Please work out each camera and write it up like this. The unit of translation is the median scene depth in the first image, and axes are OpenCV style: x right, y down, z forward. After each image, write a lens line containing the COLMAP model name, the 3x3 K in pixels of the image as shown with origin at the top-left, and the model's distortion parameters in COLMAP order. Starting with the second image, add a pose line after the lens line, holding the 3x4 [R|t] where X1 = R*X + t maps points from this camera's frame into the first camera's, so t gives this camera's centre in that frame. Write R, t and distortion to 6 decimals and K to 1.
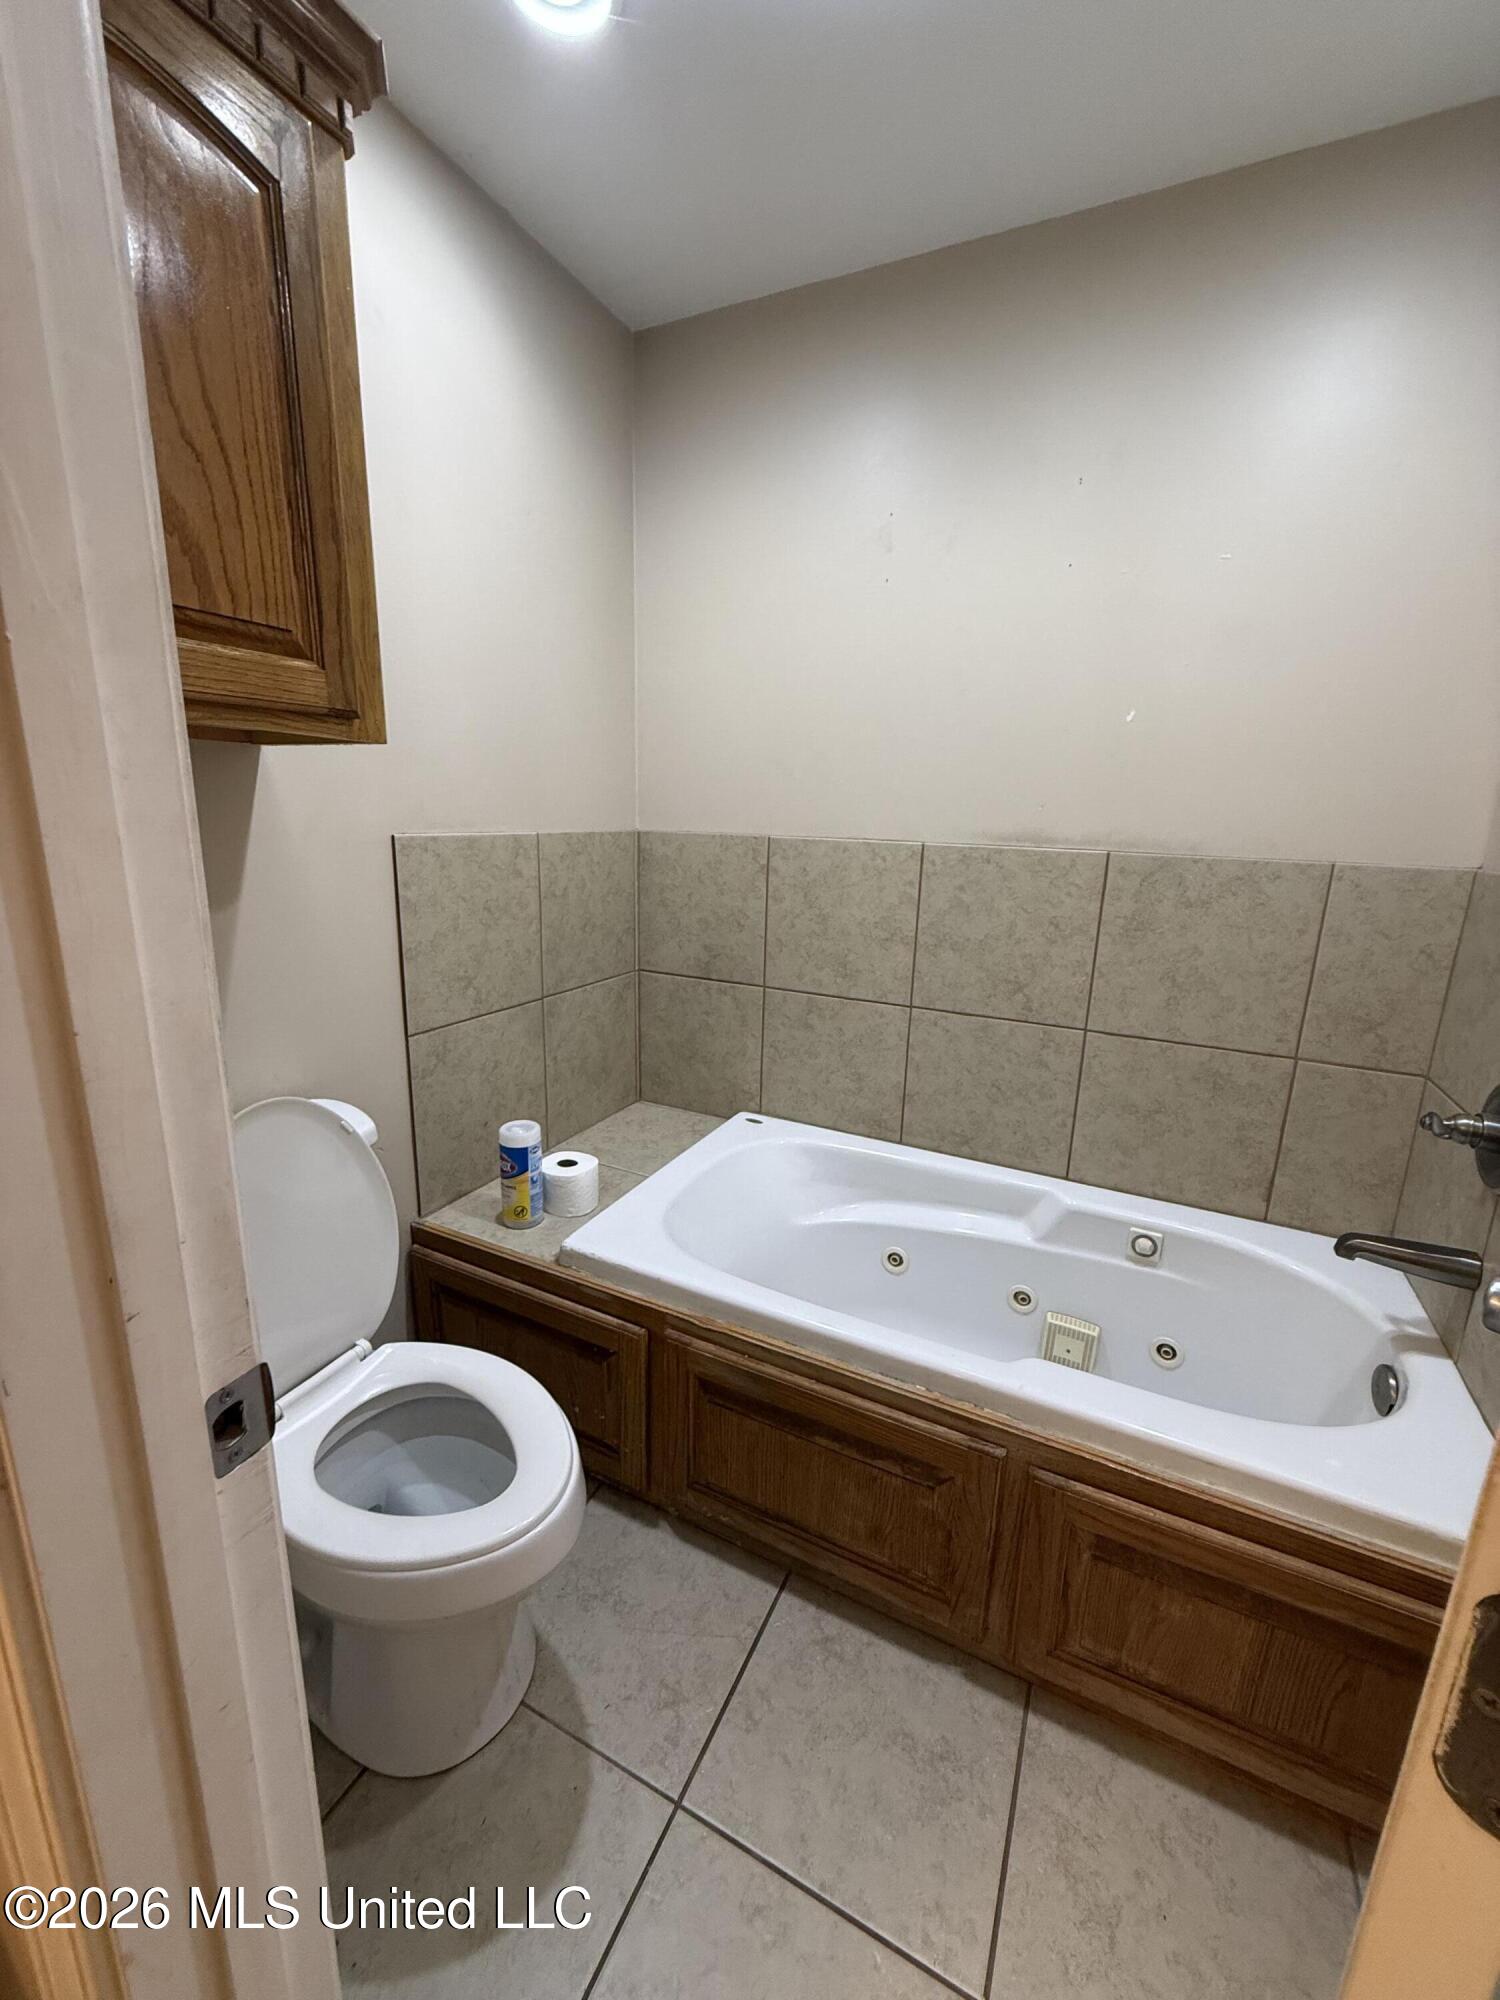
lens RADIAL K [[799.5, 0, 746.5], [0, 799.5, 995.9], [0, 0, 1]] dist [0.000615, 0.000228]
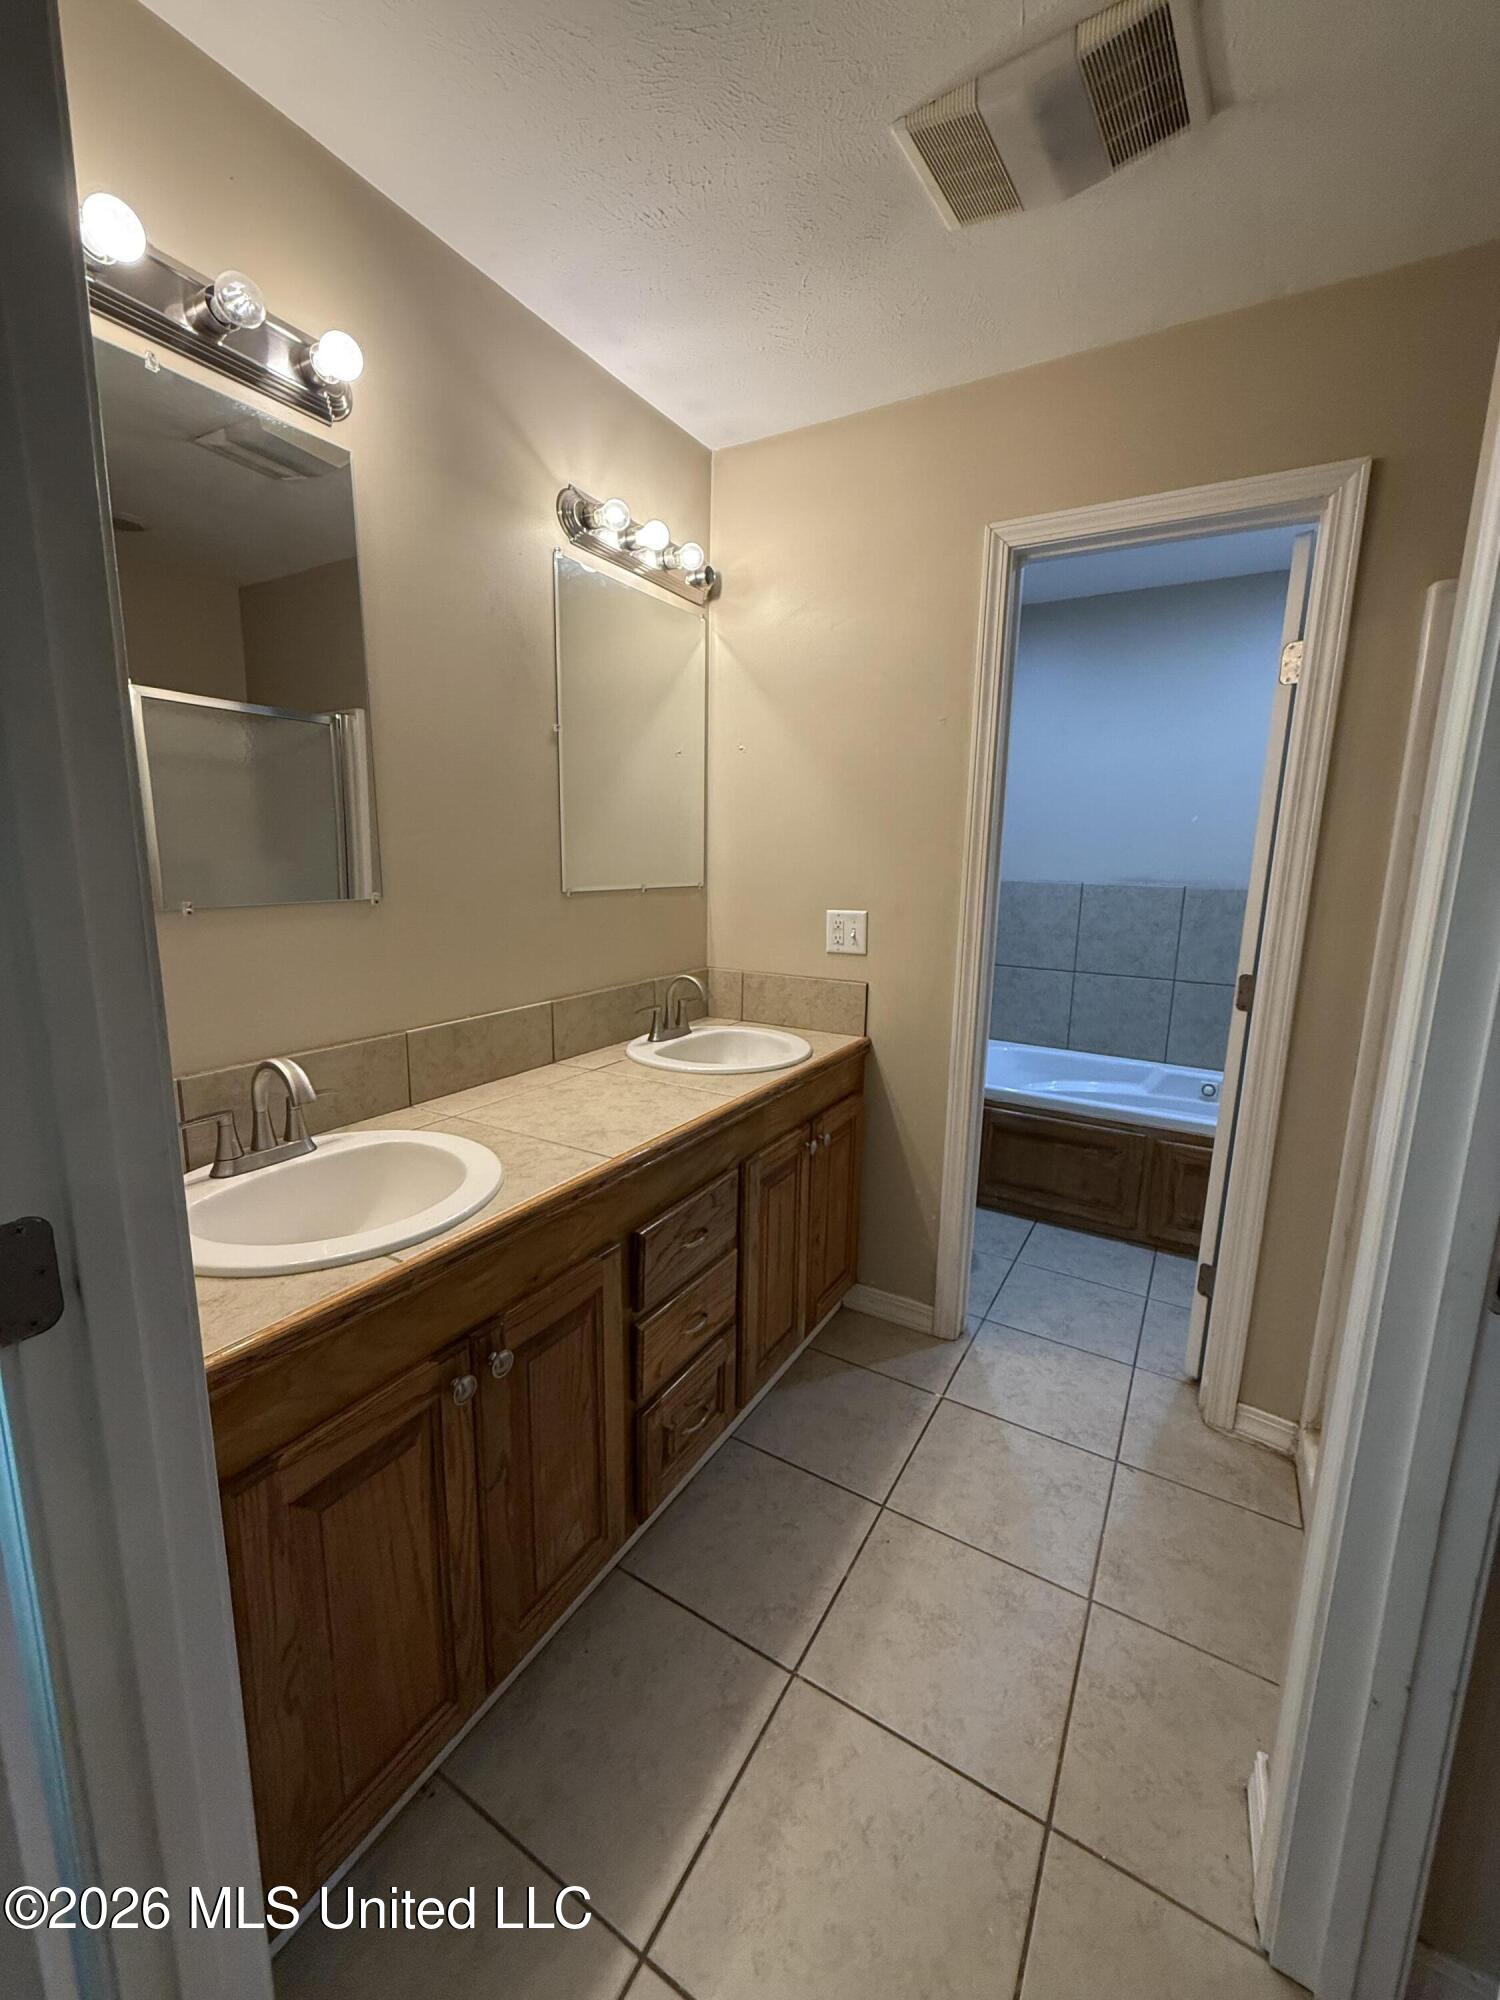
lens RADIAL K [[799.5, 0, 748.7], [0, 799.5, 999.1], [0, 0, 1]] dist [0.000615, 0.000228]
pose [[0.997230, 0.007237, -0.074024, -0.449211], [-0.011647, 0.998171, -0.059315, 0.215635], [0.073460, 0.060013, 0.995491, -0.975566]]
